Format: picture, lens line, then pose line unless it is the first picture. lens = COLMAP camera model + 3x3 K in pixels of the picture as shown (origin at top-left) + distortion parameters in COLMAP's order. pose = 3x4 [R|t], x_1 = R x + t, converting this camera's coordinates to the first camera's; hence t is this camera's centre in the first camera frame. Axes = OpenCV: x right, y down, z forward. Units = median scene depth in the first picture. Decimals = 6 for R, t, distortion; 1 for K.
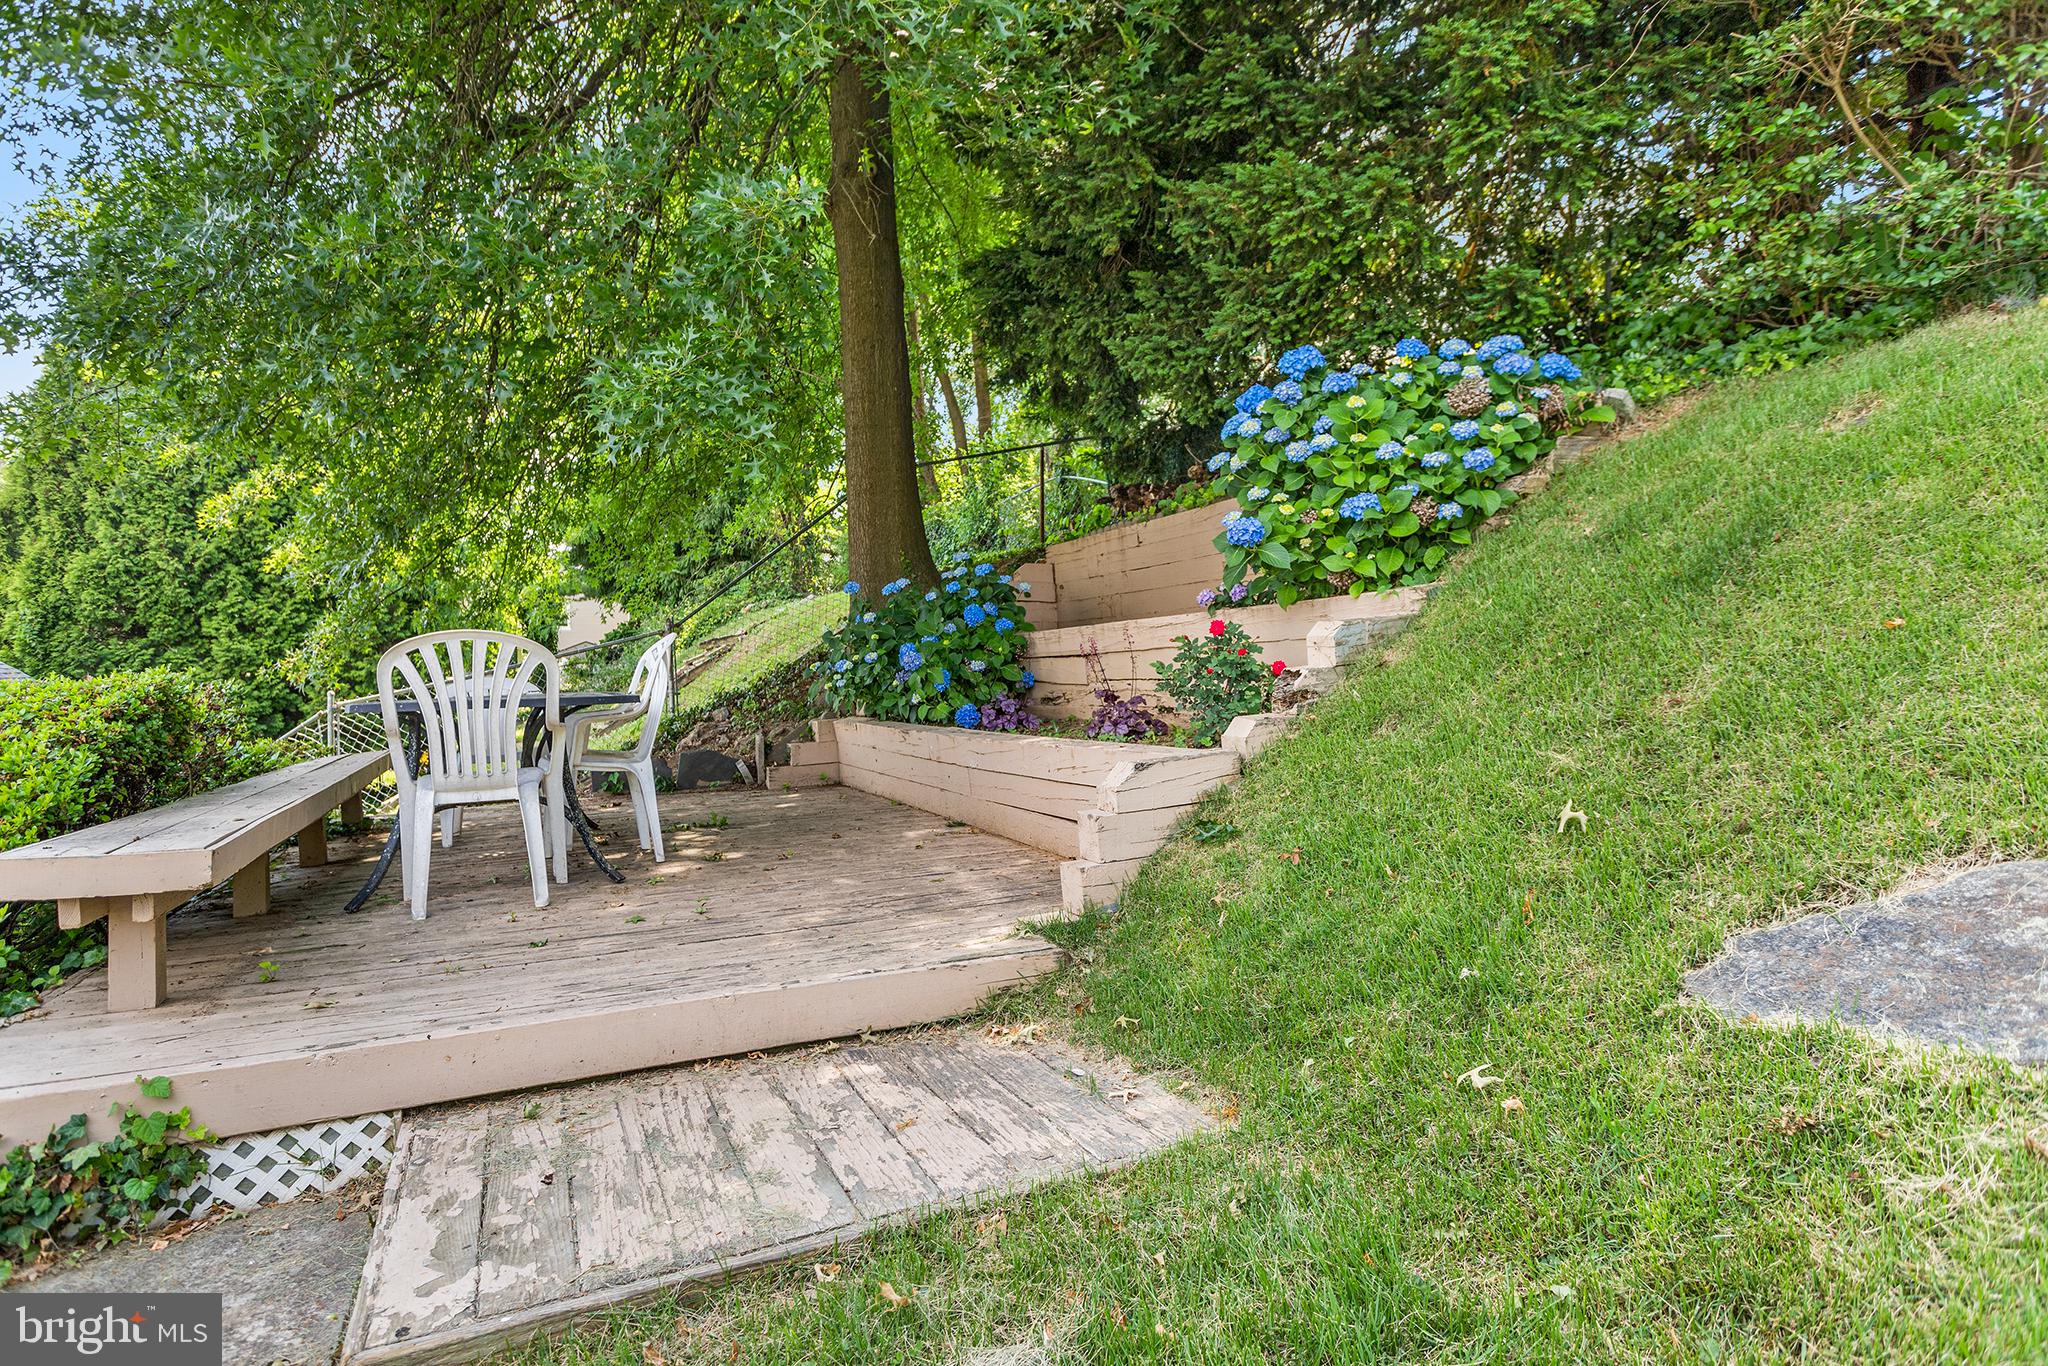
lens RADIAL K [[1106.1, 0, 1024.0], [0, 1106.1, 683.0], [0, 0, 1]] dist [-0.005832, -0.000822]
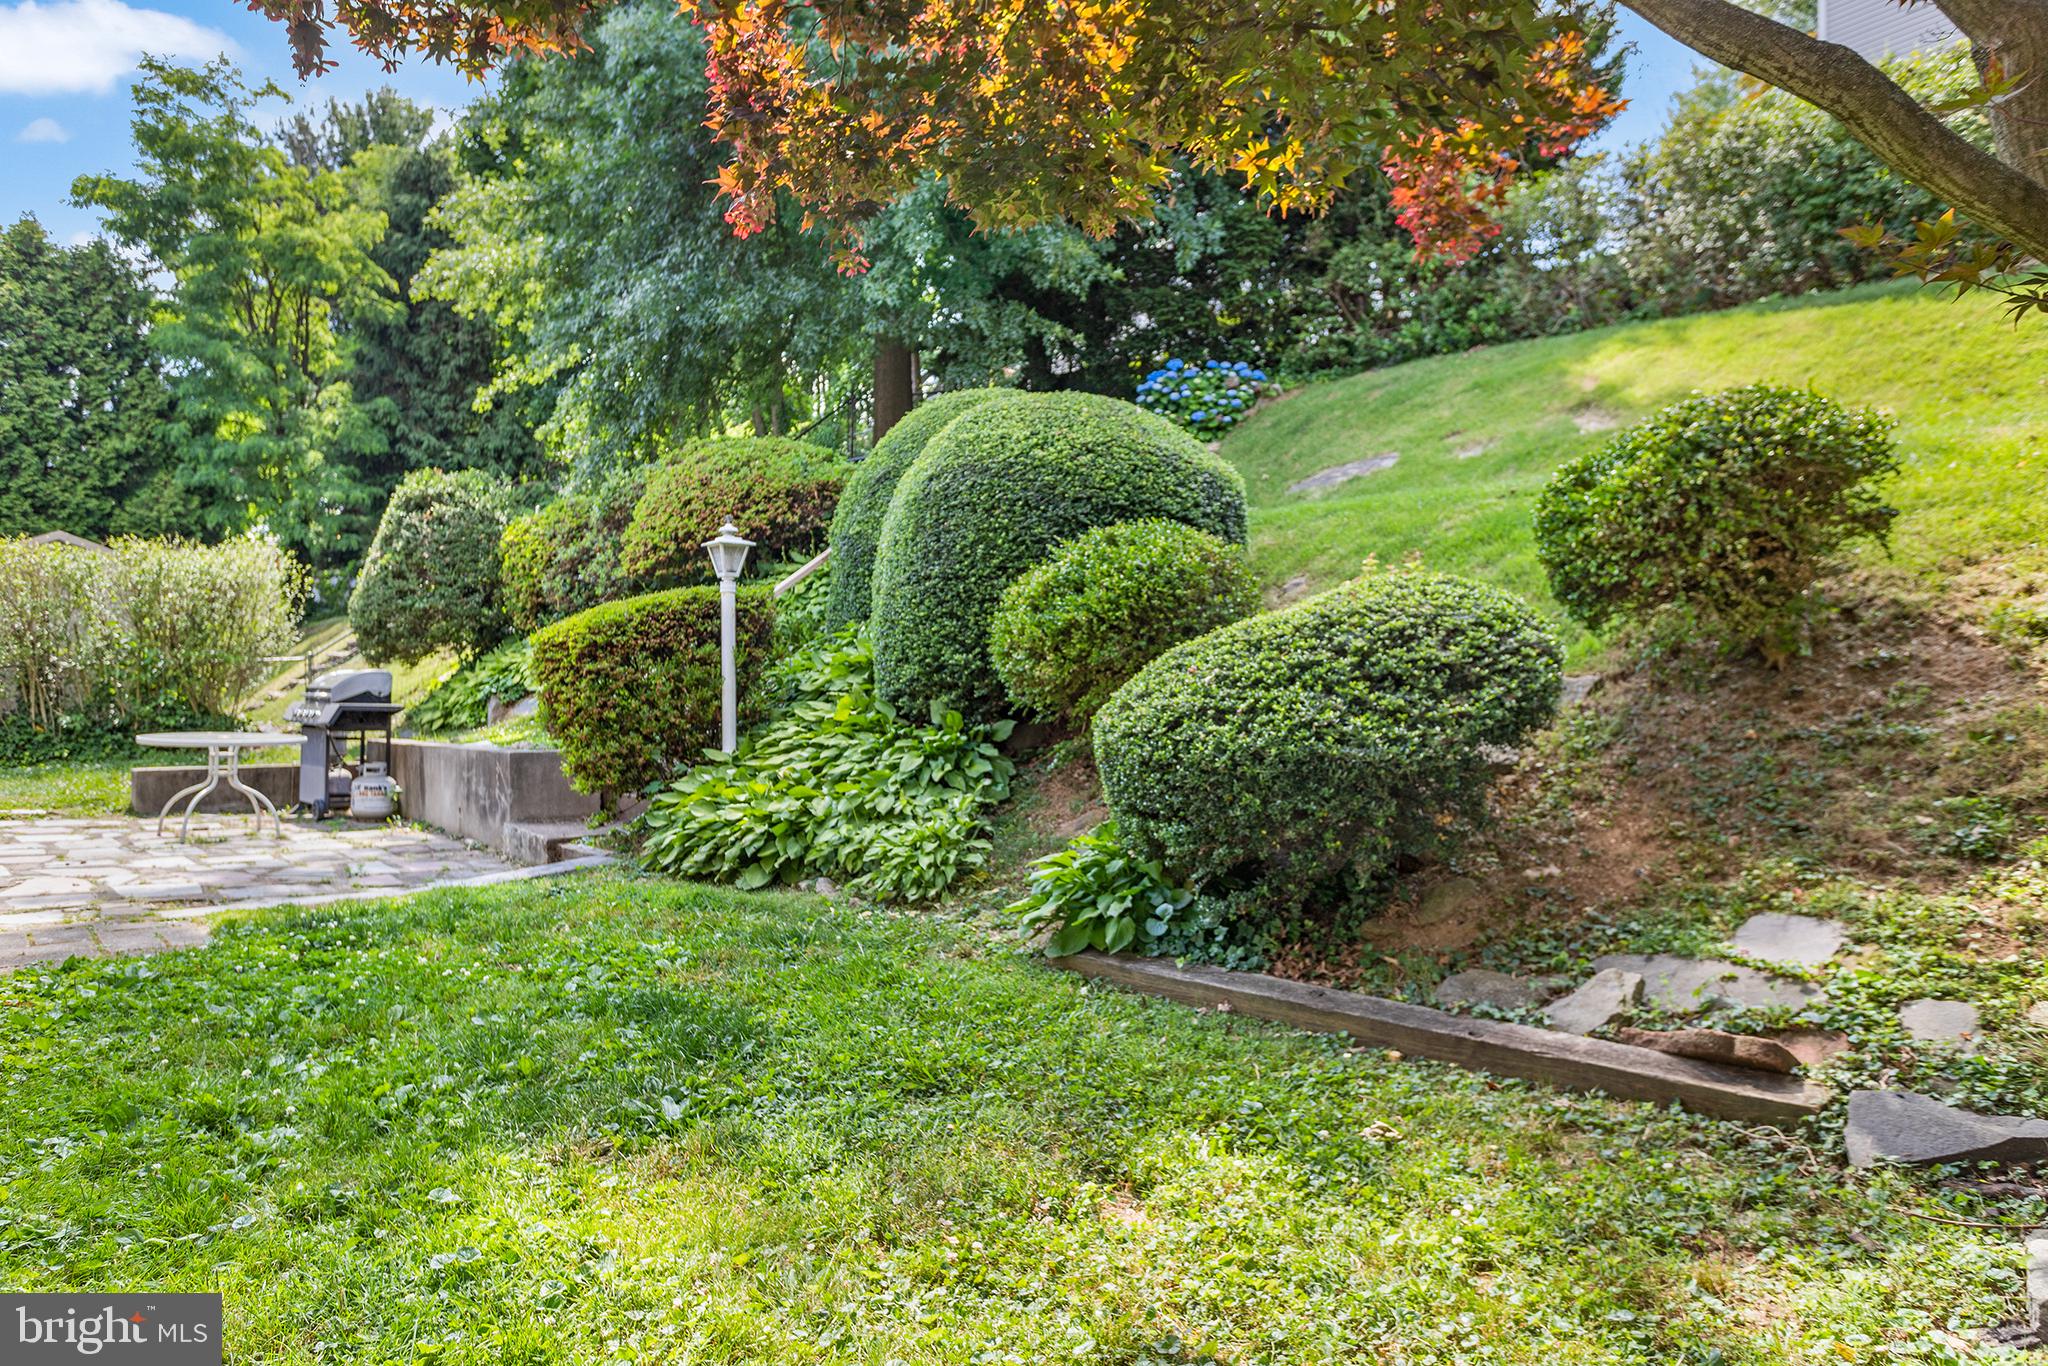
lens RADIAL K [[1354.2, 0, 1024.0], [0, 1354.2, 683.0], [0, 0, 1]] dist [-0.003747, -0.002284]
pose [[0.951592, 0.023088, 0.306494, -1.197242], [-0.016628, 0.999582, -0.023670, 0.628484], [-0.306913, 0.017428, 0.951578, -2.223024]]
